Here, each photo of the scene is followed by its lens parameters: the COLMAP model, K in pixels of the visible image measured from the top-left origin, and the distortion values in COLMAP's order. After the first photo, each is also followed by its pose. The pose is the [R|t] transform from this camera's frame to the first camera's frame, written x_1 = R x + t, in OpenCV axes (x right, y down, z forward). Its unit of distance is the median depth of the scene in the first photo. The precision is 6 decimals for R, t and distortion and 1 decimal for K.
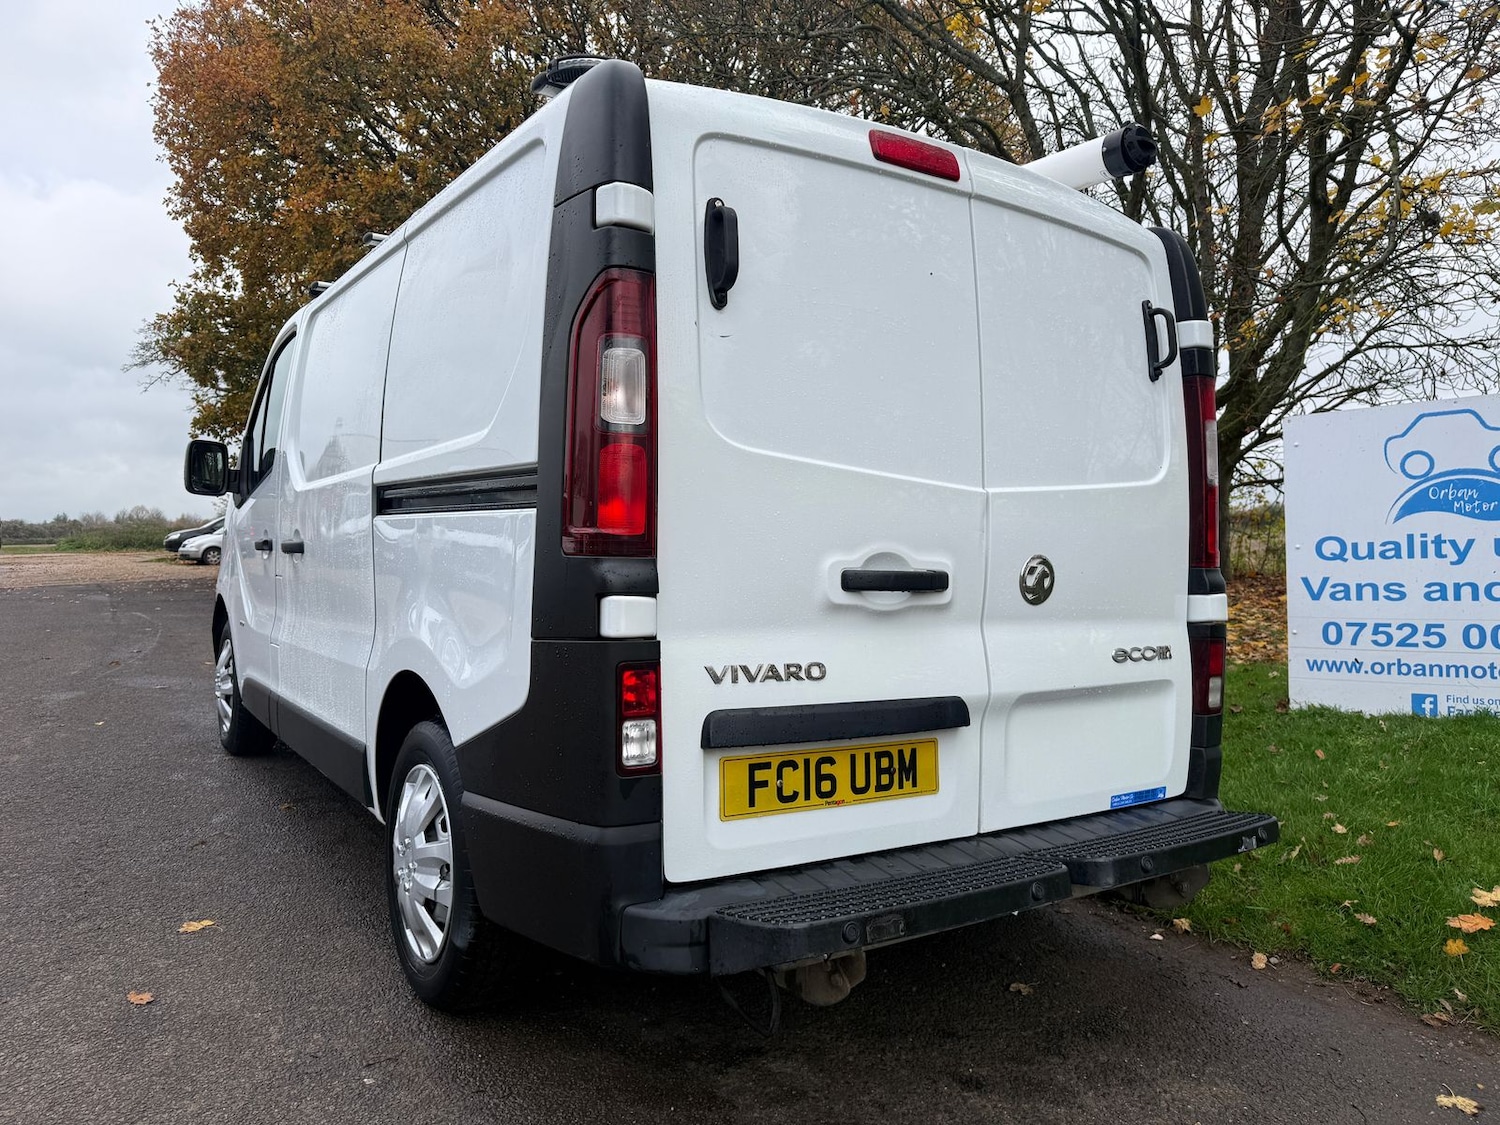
lens RADIAL K [[1075.8, 0, 752.5], [0, 1075.8, 557.6], [0, 0, 1]] dist [0.022677, -0.025960]
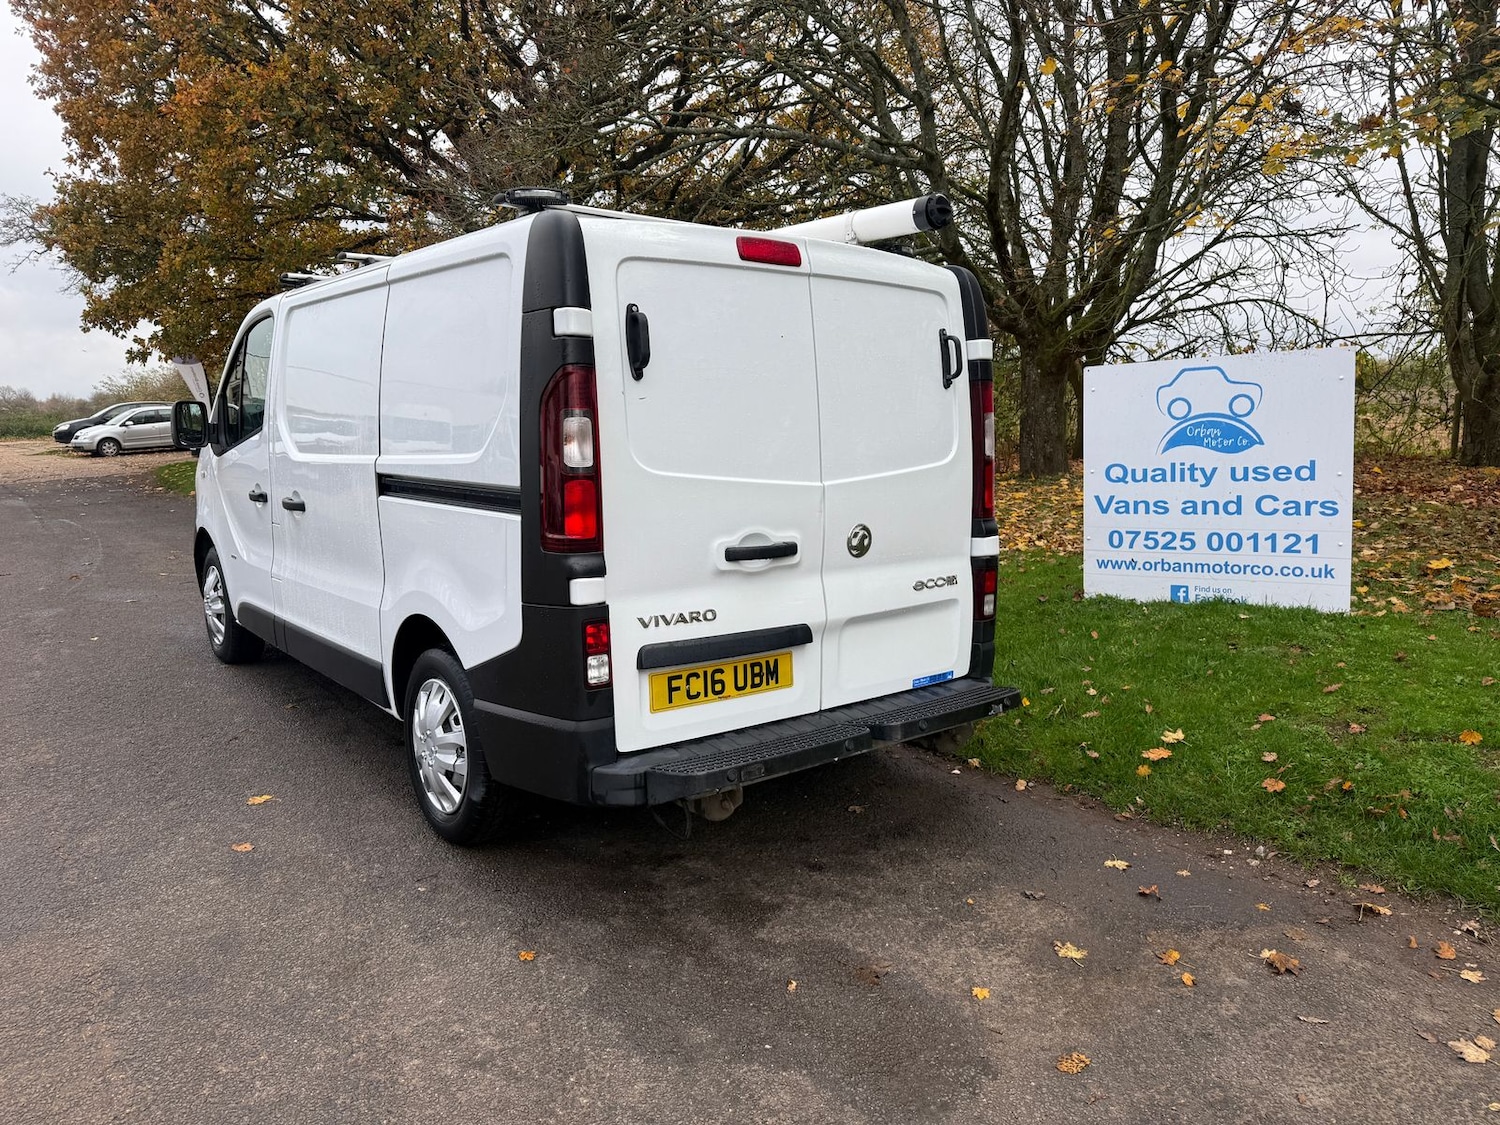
lens RADIAL K [[1051.0, 0, 745.6], [0, 1051.0, 564.1], [0, 0, 1]] dist [0.042551, -0.044207]
pose [[0.996534, -0.032126, 0.076732, -0.000847], [0.022346, 0.991896, 0.125068, -0.072667], [-0.080129, -0.122920, 0.989176, -0.227823]]
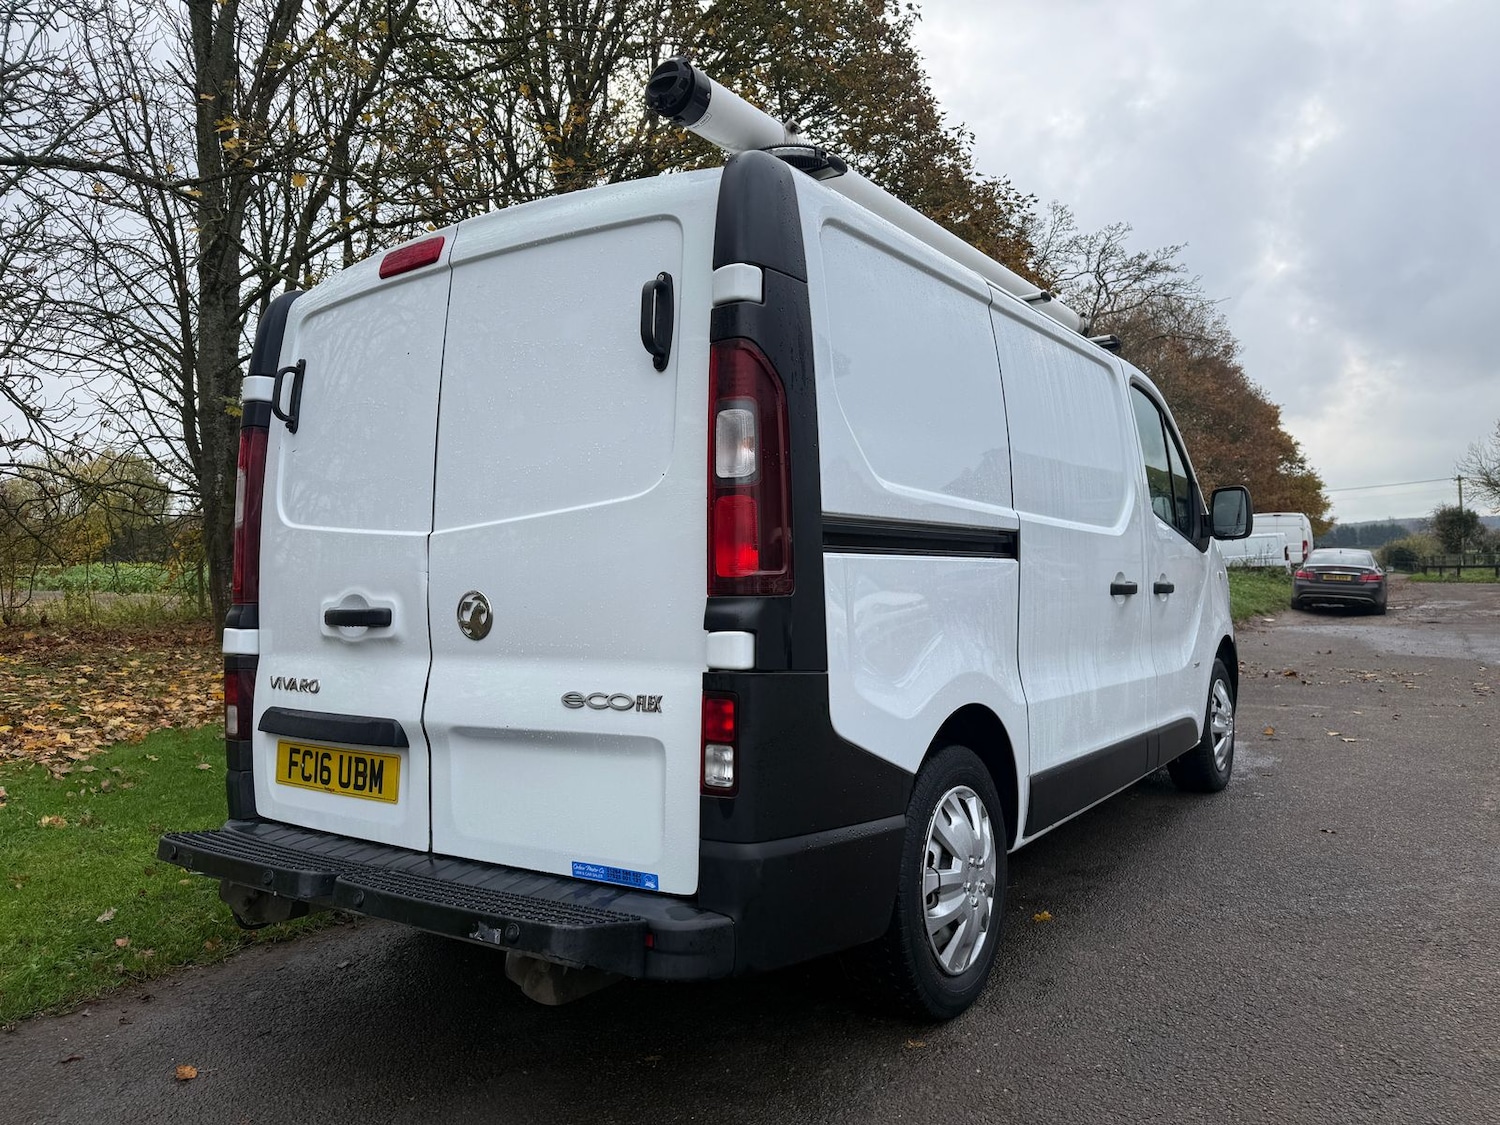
lens RADIAL K [[1065.3, 0, 738.6], [0, 1065.3, 564.2], [0, 0, 1]] dist [0.003201, -0.001589]
pose [[0.359932, -0.061442, -0.930953, 0.717566], [0.016742, 0.998094, -0.059400, 0.020235], [0.932828, 0.005794, 0.360274, 0.488038]]
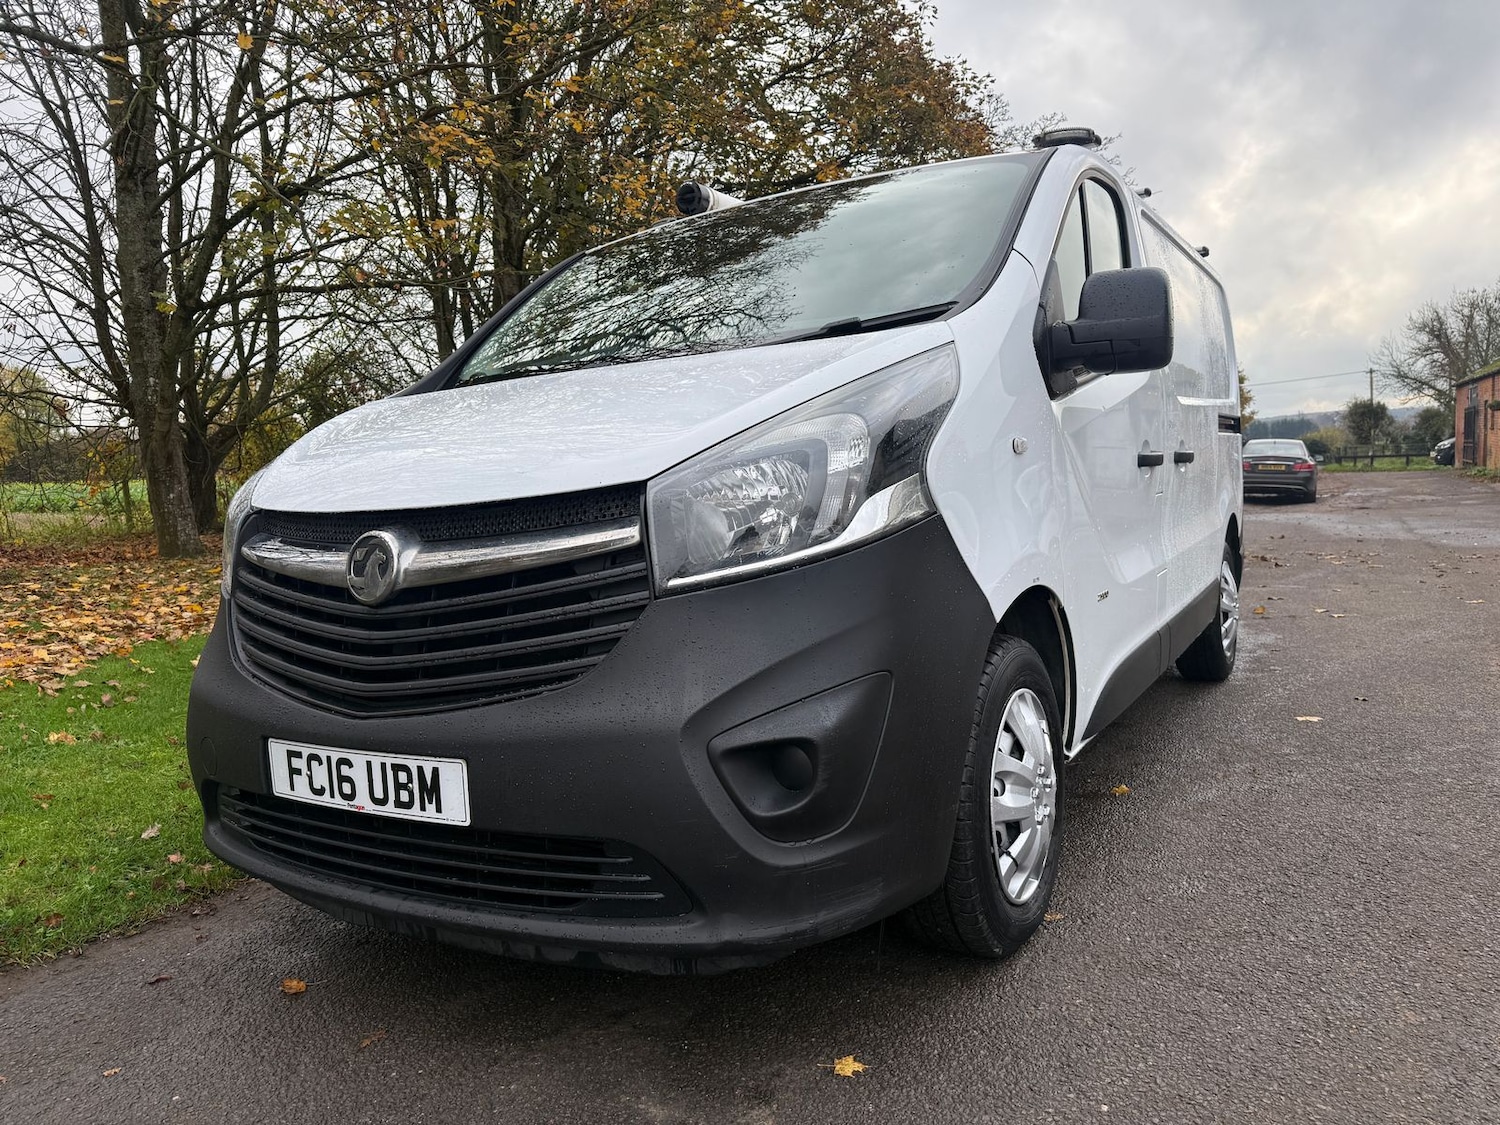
lens RADIAL K [[1065.3, 0, 738.6], [0, 1065.3, 564.2], [0, 0, 1]] dist [0.003201, -0.001589]
pose [[0.426949, 0.007204, -0.904247, 0.637799], [0.043294, 0.998659, 0.028398, 0.036961], [0.903239, -0.051273, 0.426064, 0.404316]]
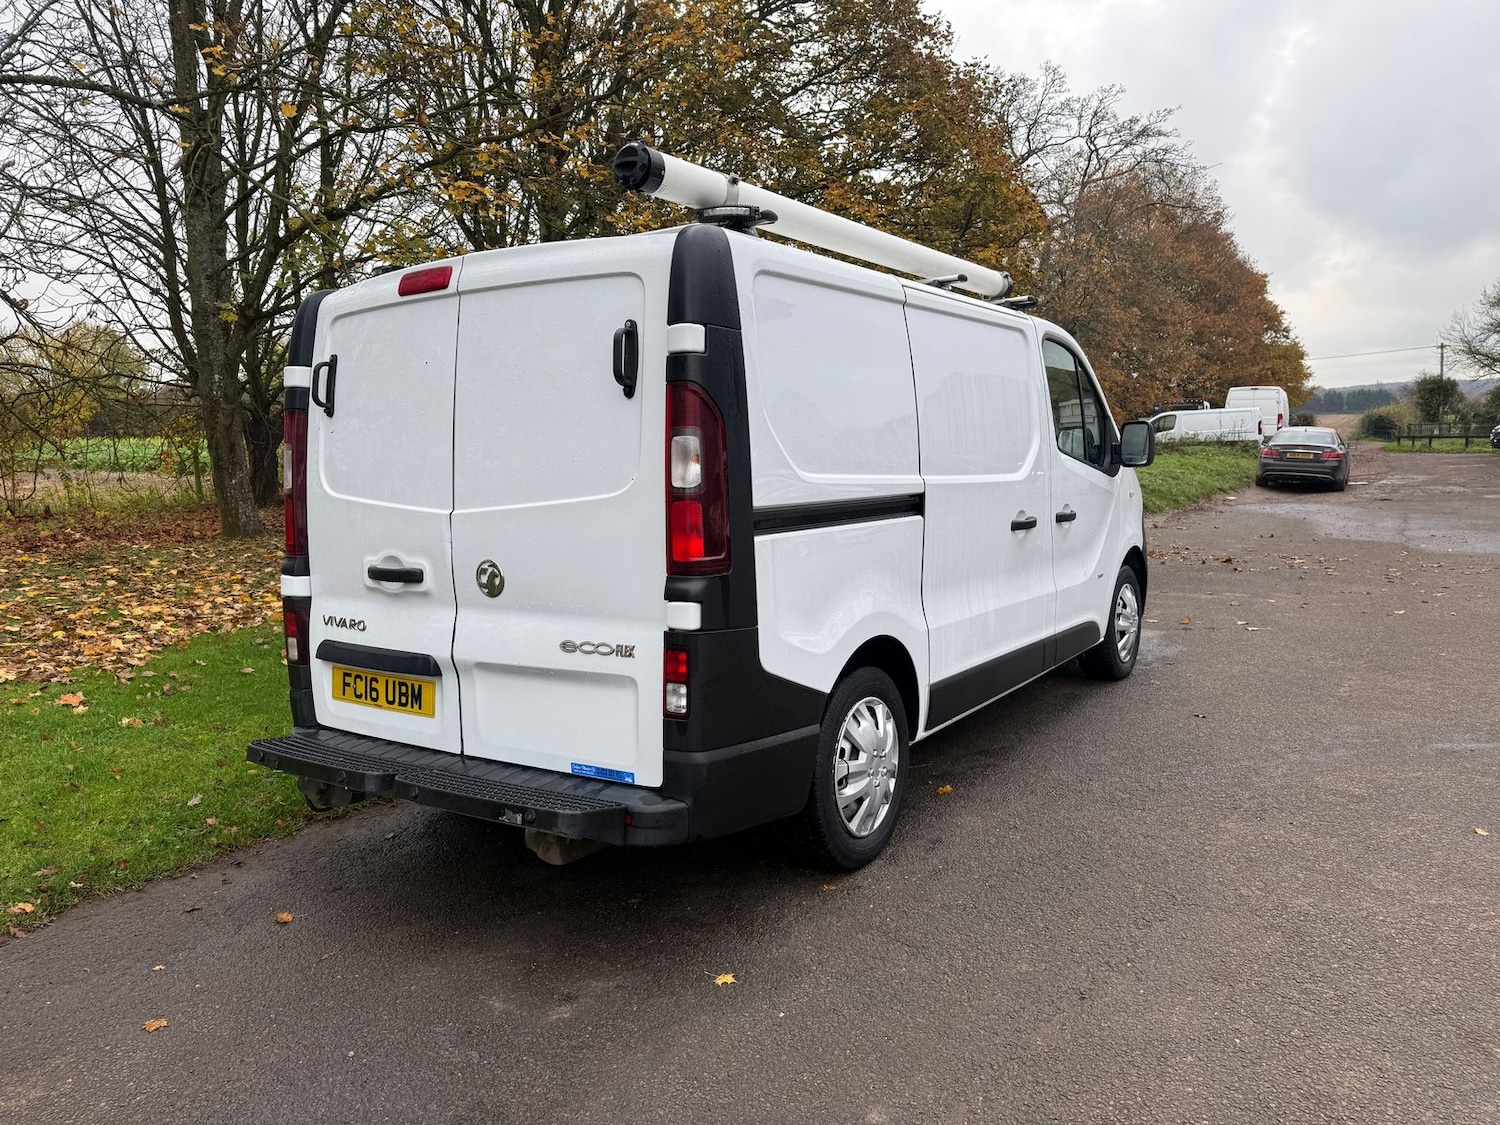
lens RADIAL K [[1075.8, 0, 752.5], [0, 1075.8, 557.6], [0, 0, 1]] dist [0.022677, -0.025960]
pose [[0.379401, 0.048604, -0.923955, 0.890720], [0.023451, 0.997793, 0.062117, -0.043786], [0.924935, -0.045235, 0.377424, 0.449216]]
